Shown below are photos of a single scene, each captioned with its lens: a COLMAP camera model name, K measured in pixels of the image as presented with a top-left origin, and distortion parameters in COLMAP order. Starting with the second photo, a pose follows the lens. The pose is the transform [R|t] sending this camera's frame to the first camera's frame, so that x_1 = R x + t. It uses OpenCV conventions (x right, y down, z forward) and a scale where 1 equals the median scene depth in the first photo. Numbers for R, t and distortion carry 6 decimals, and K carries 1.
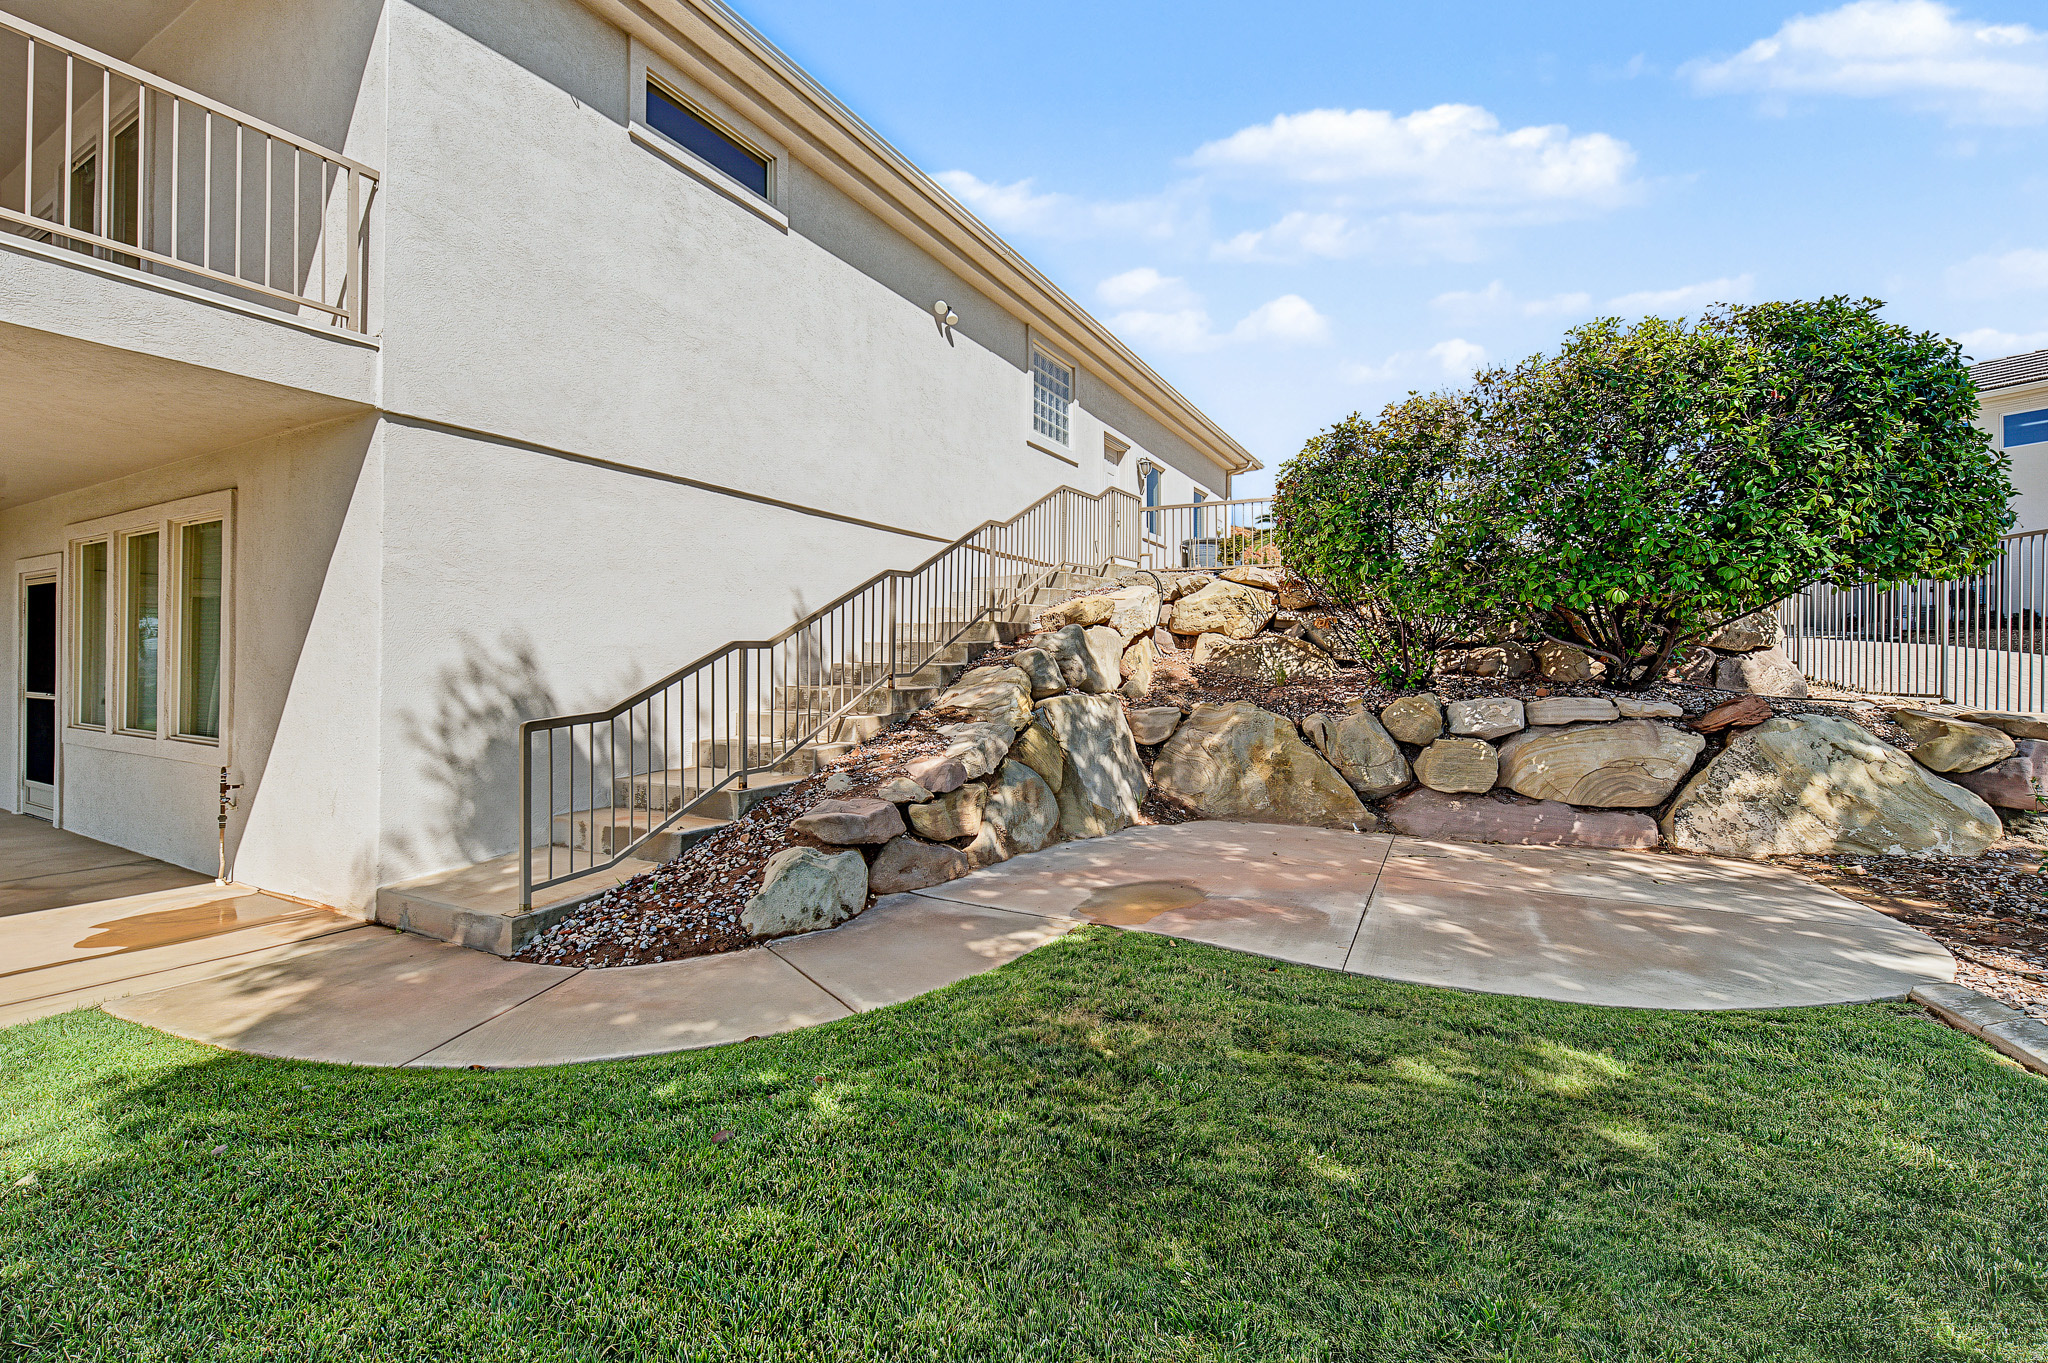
lens RADIAL K [[861.0, 0, 1039.3], [0, 861.0, 670.9], [0, 0, 1]] dist [-0.002130, -0.000232]
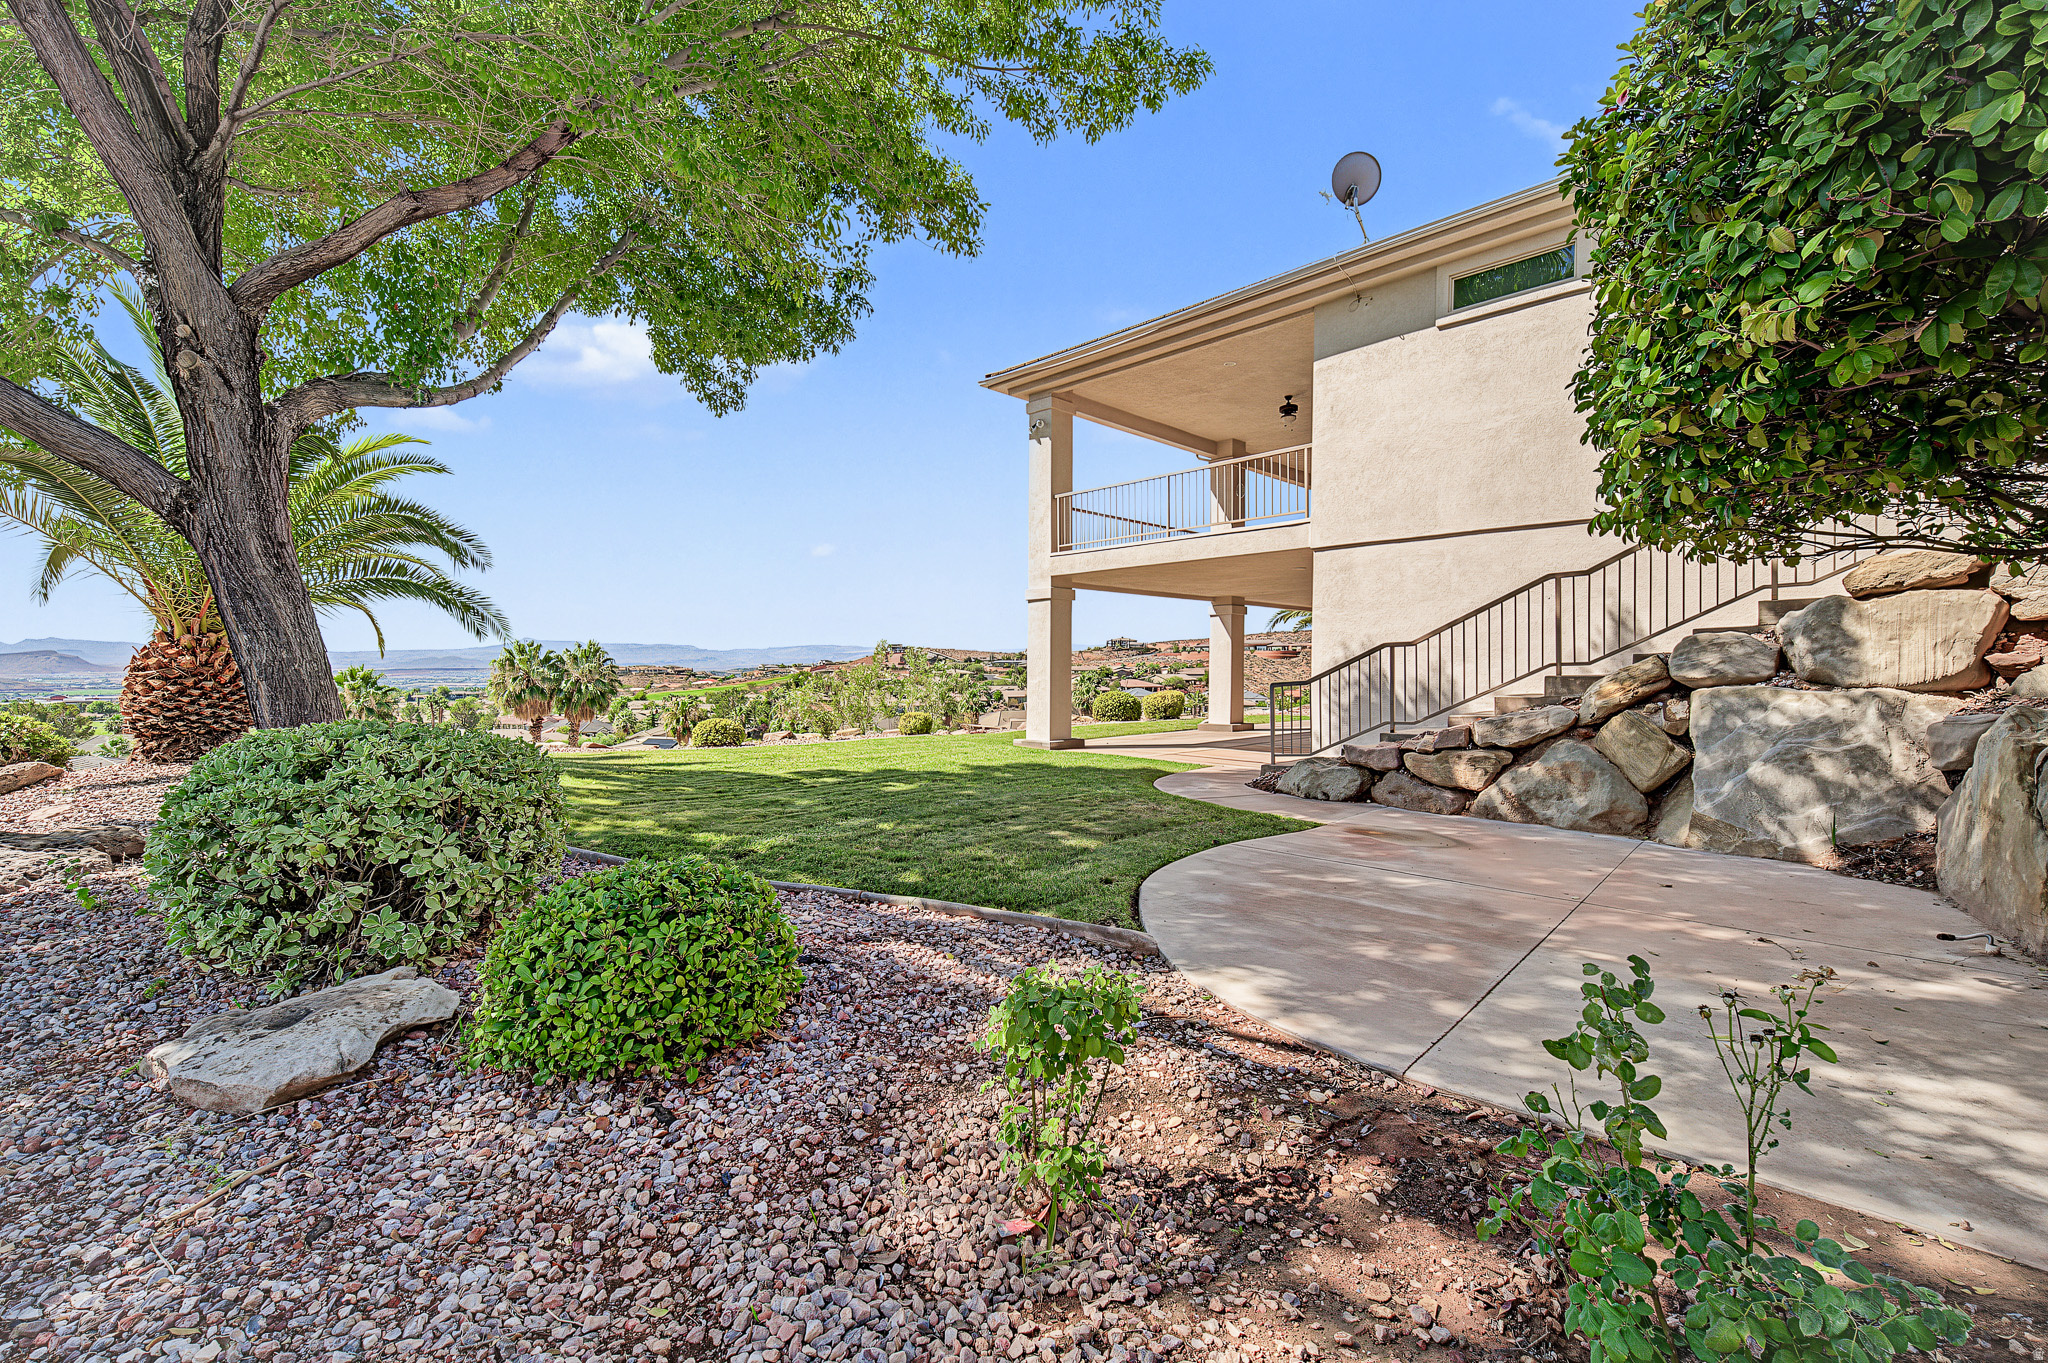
lens RADIAL K [[869.3, 0, 1017.3], [0, 869.3, 658.3], [0, 0, 1]] dist [0.001294, -0.007083]
pose [[-0.289896, -0.011733, -0.956986, 1.064976], [-0.000672, 0.999927, -0.012056, 0.011962], [0.957058, -0.002852, -0.289882, 0.583731]]
